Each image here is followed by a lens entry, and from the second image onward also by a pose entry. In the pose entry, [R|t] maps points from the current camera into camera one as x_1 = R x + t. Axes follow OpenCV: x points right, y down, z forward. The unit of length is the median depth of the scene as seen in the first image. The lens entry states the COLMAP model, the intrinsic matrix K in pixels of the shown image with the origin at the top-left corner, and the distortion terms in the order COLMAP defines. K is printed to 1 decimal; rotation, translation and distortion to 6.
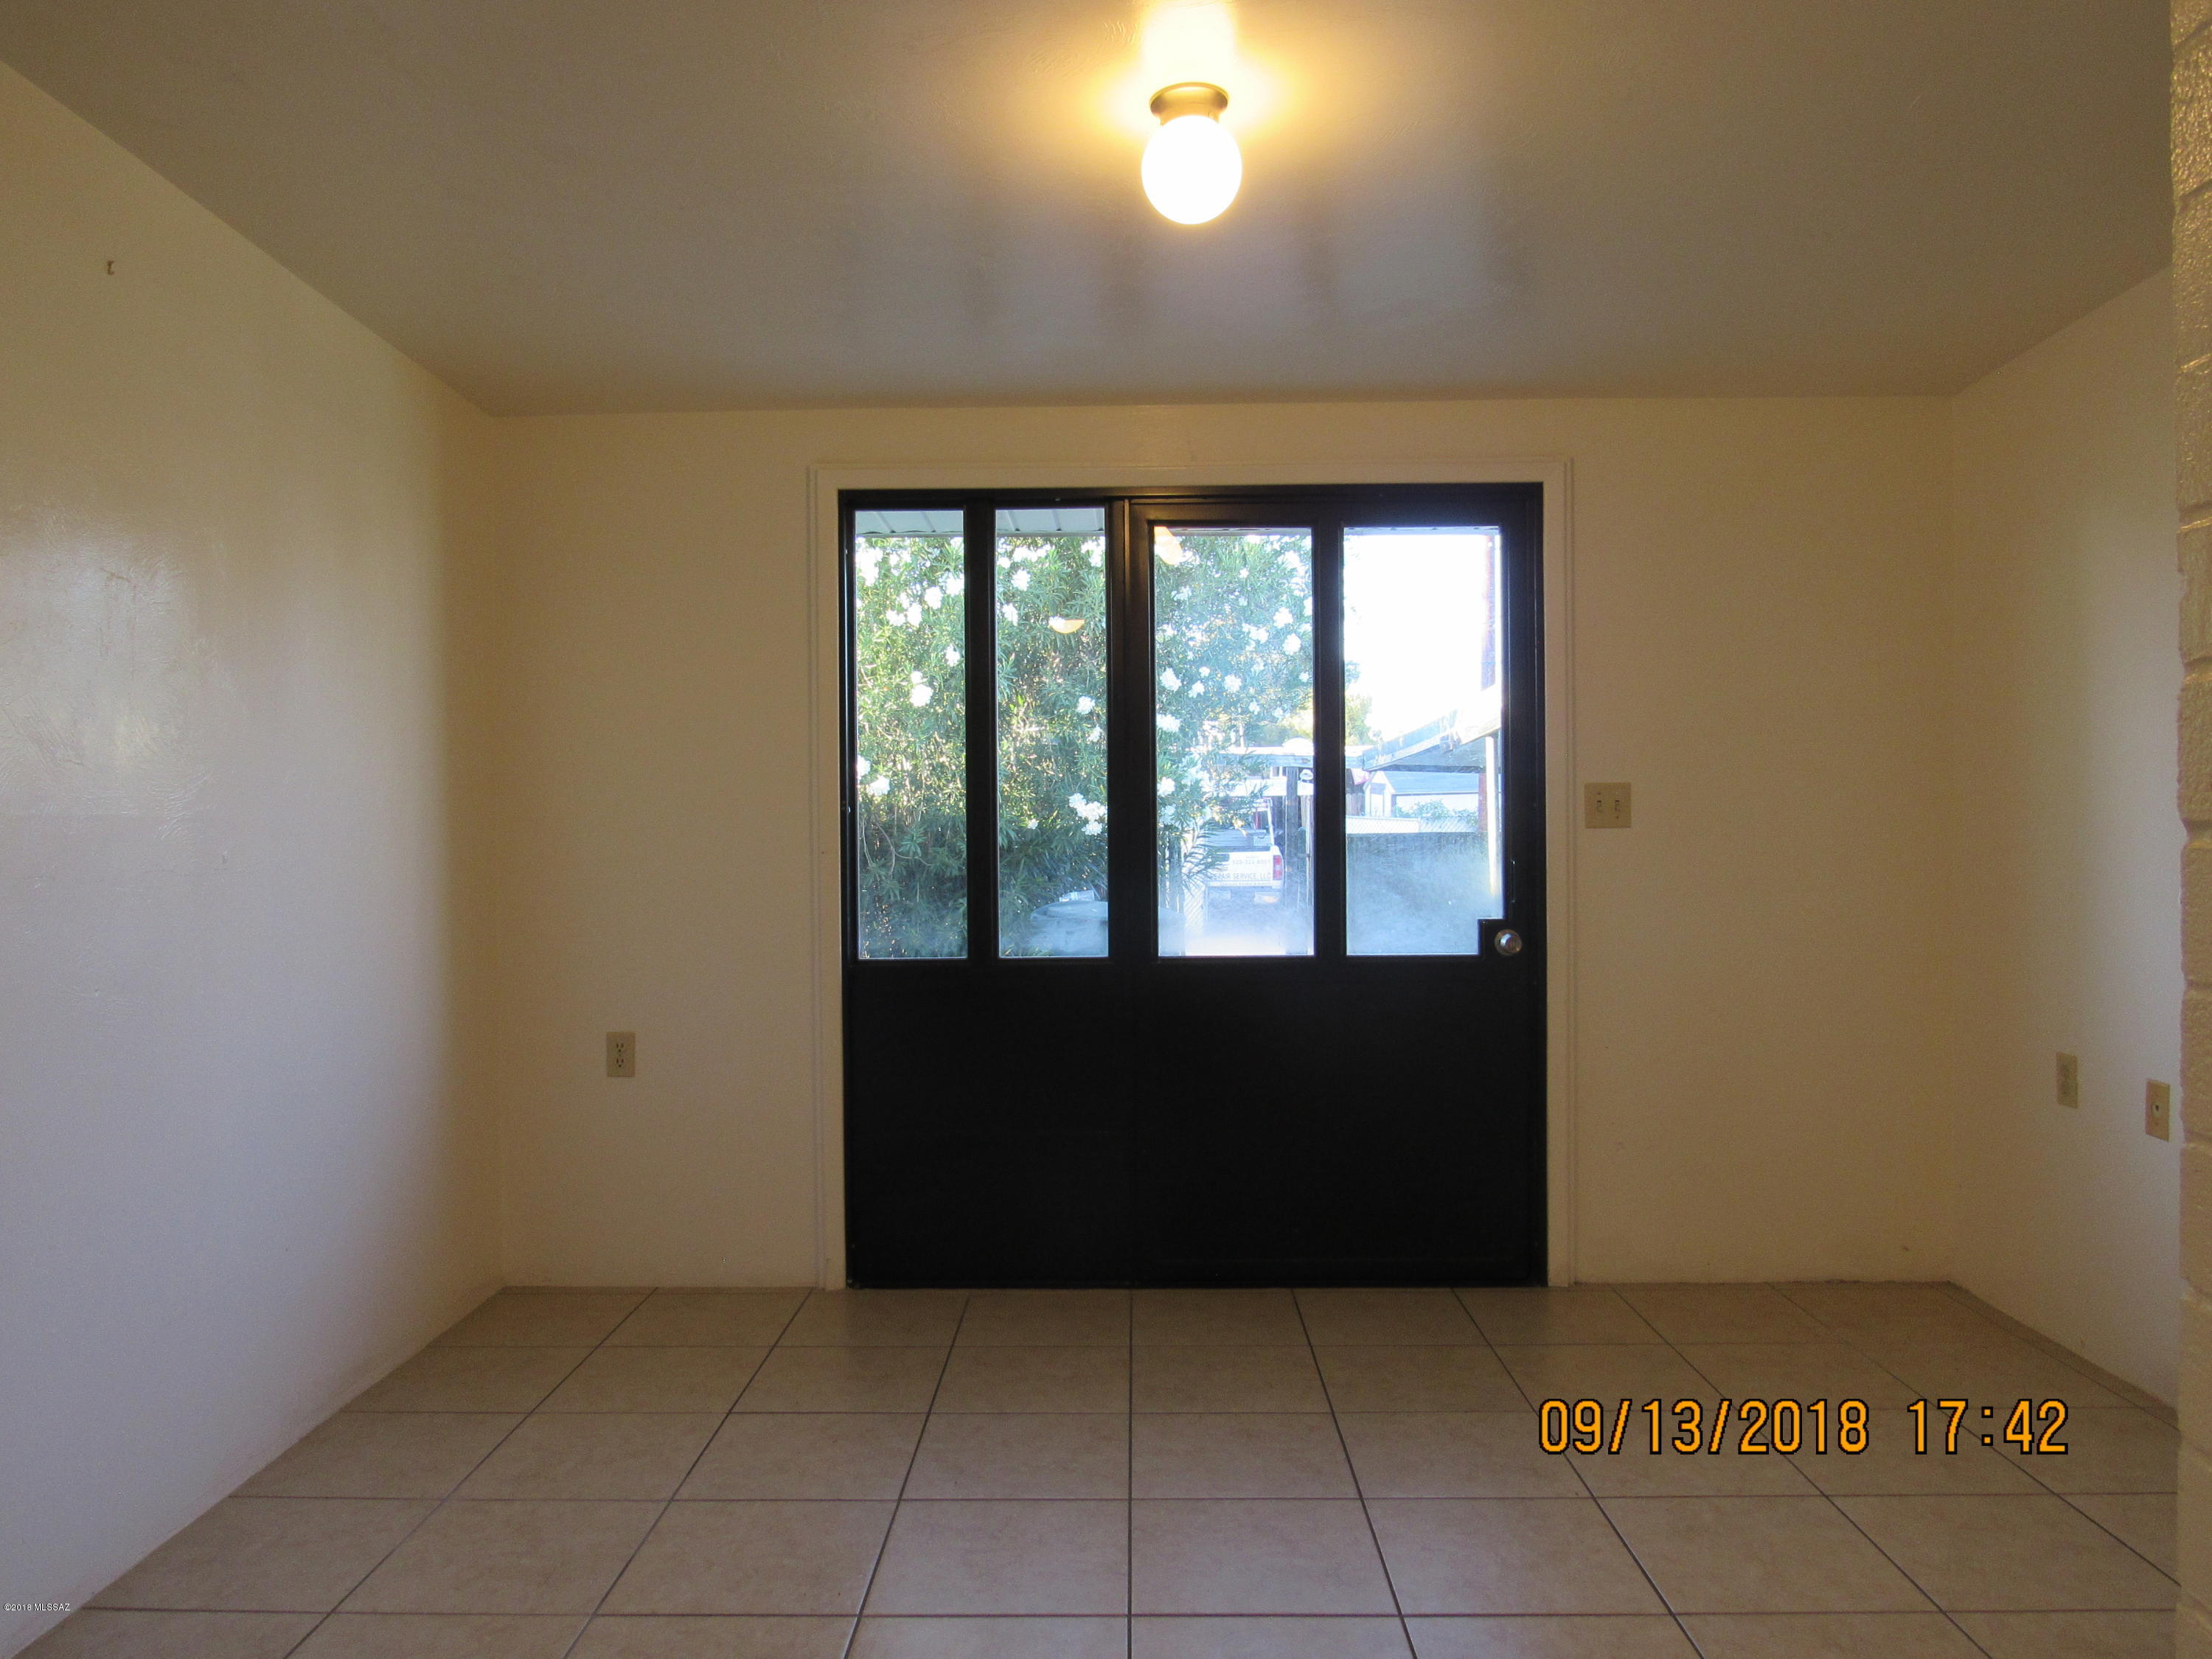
lens RADIAL K [[1591.3, 0, 1106.3], [0, 1591.3, 822.6], [0, 0, 1]] dist [-0.024280, 0.009722]
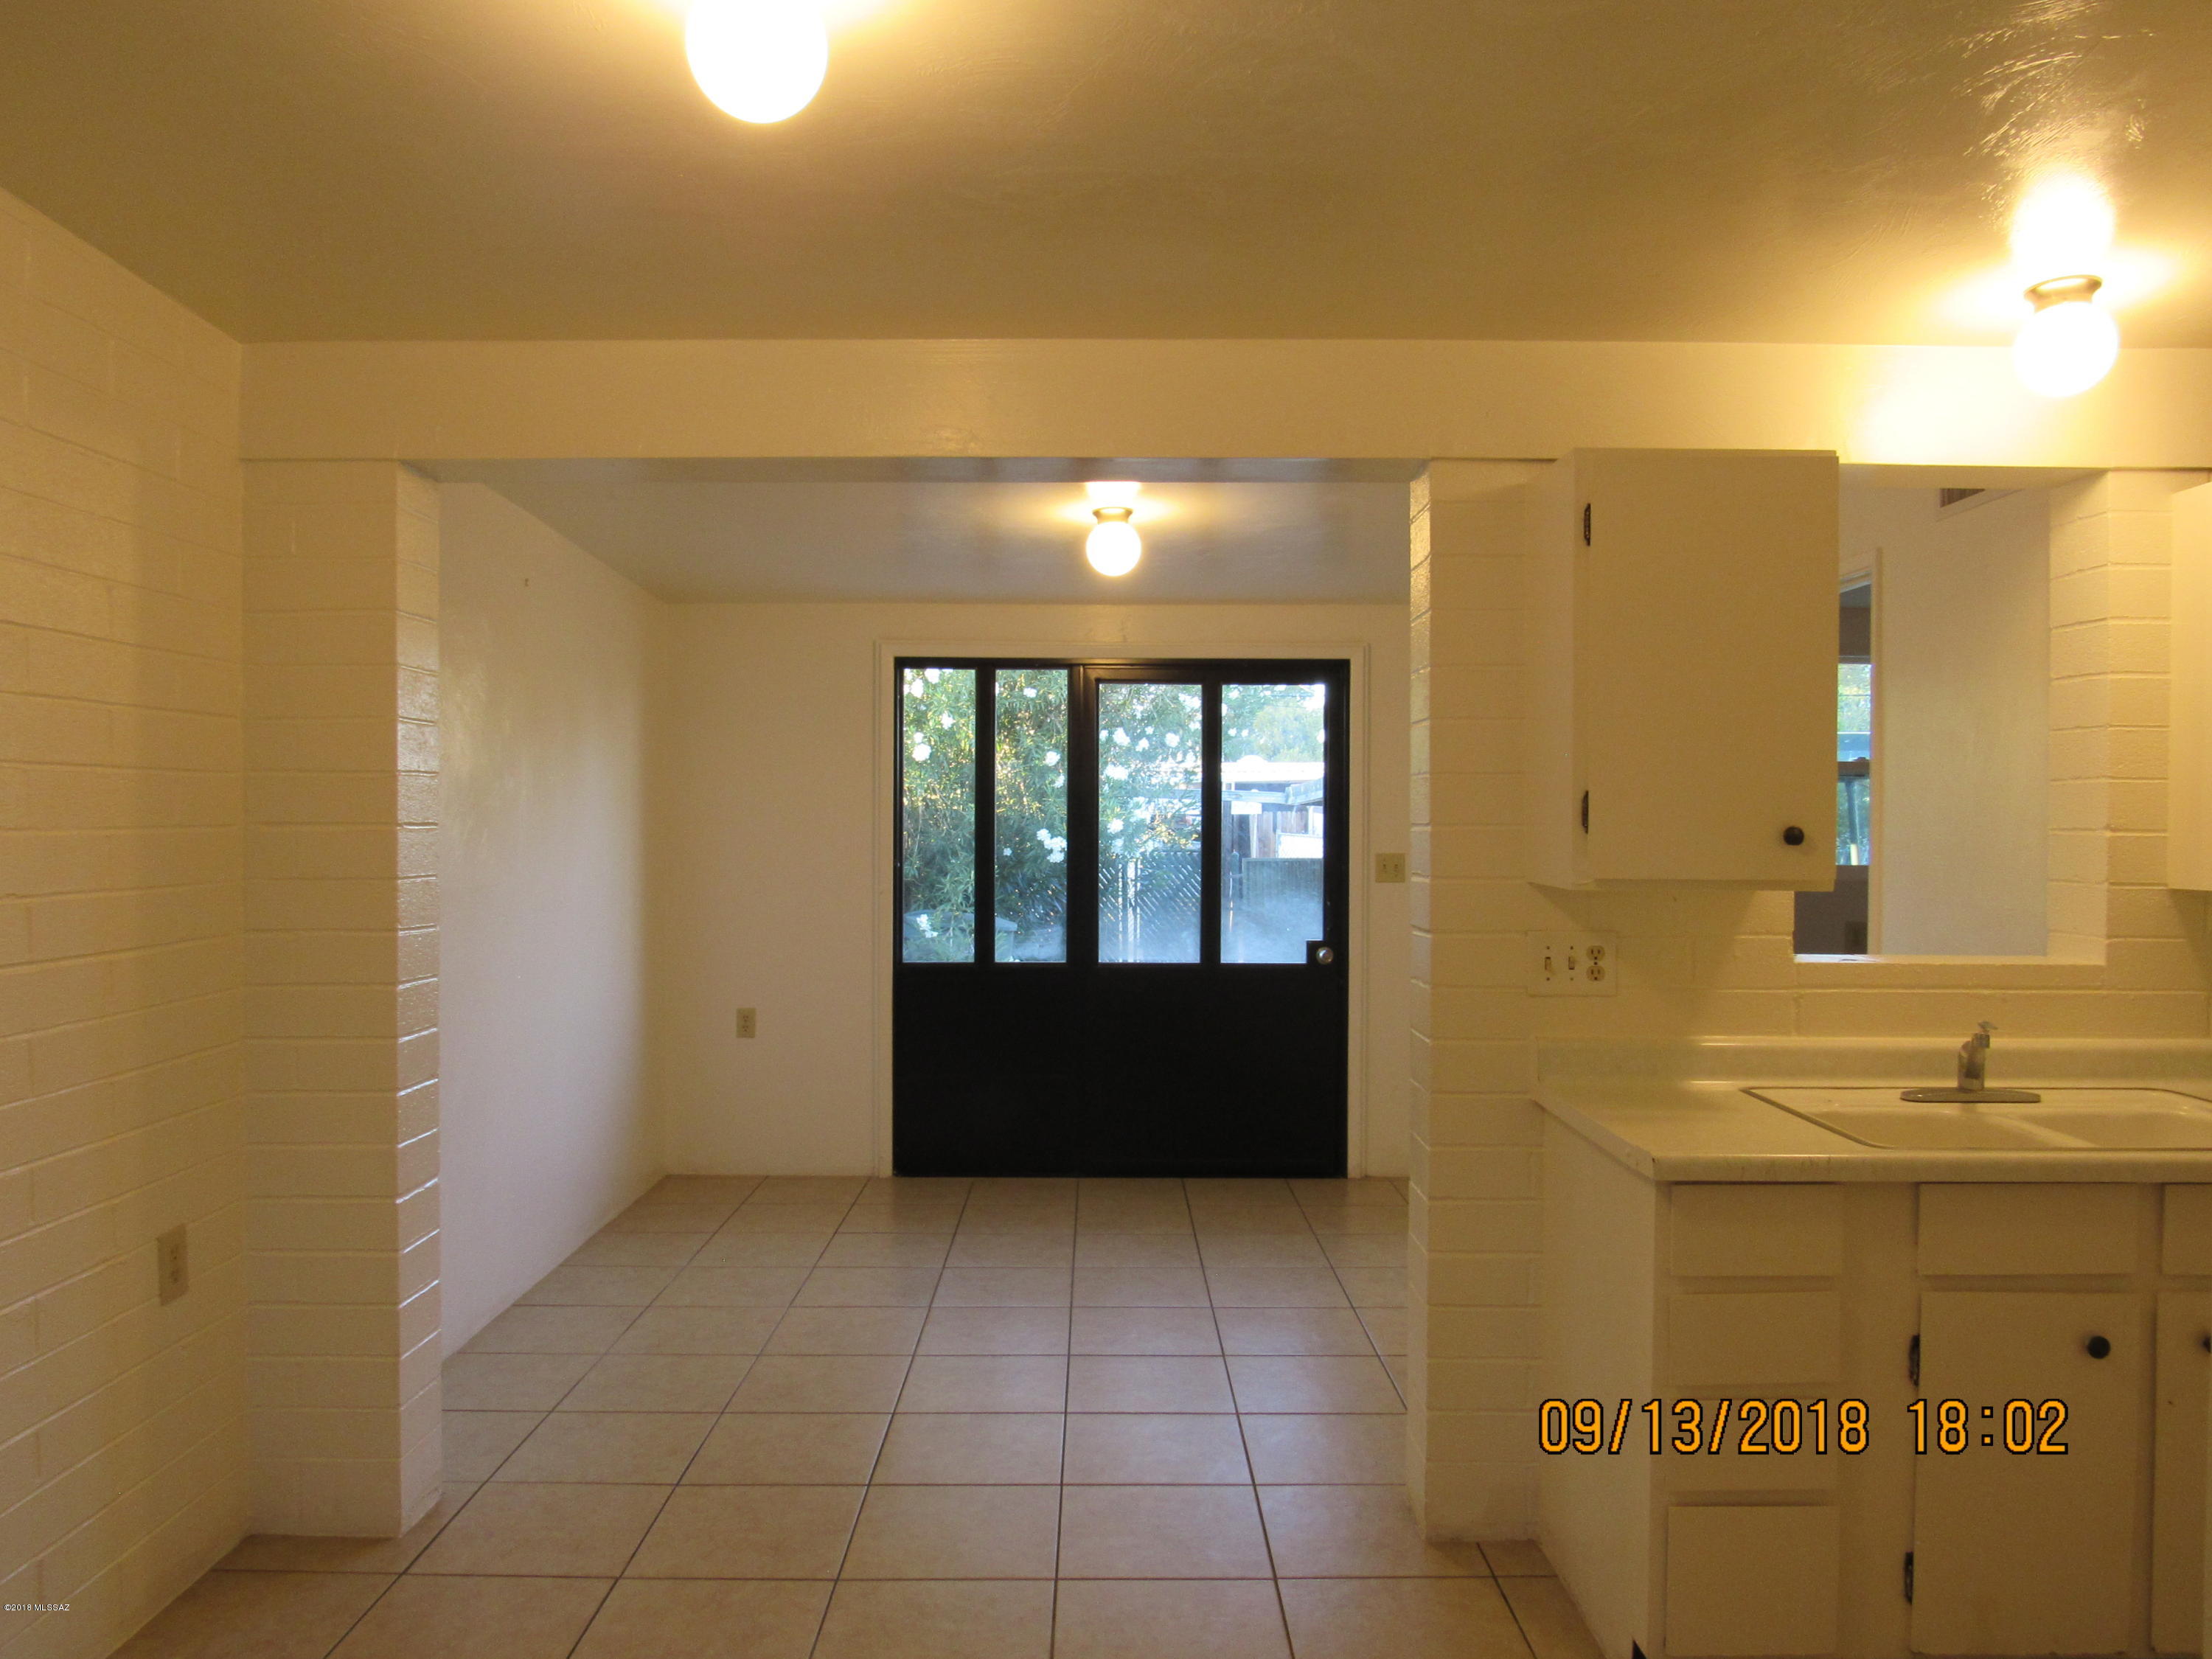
lens RADIAL K [[1591.3, 0, 1108.6], [0, 1591.3, 831.5], [0, 0, 1]] dist [-0.024280, 0.009722]
pose [[0.999614, 0.012844, 0.024644, 0.003068], [-0.012946, 0.999908, 0.003969, -0.048661], [-0.024591, -0.004287, 0.999688, -0.536355]]
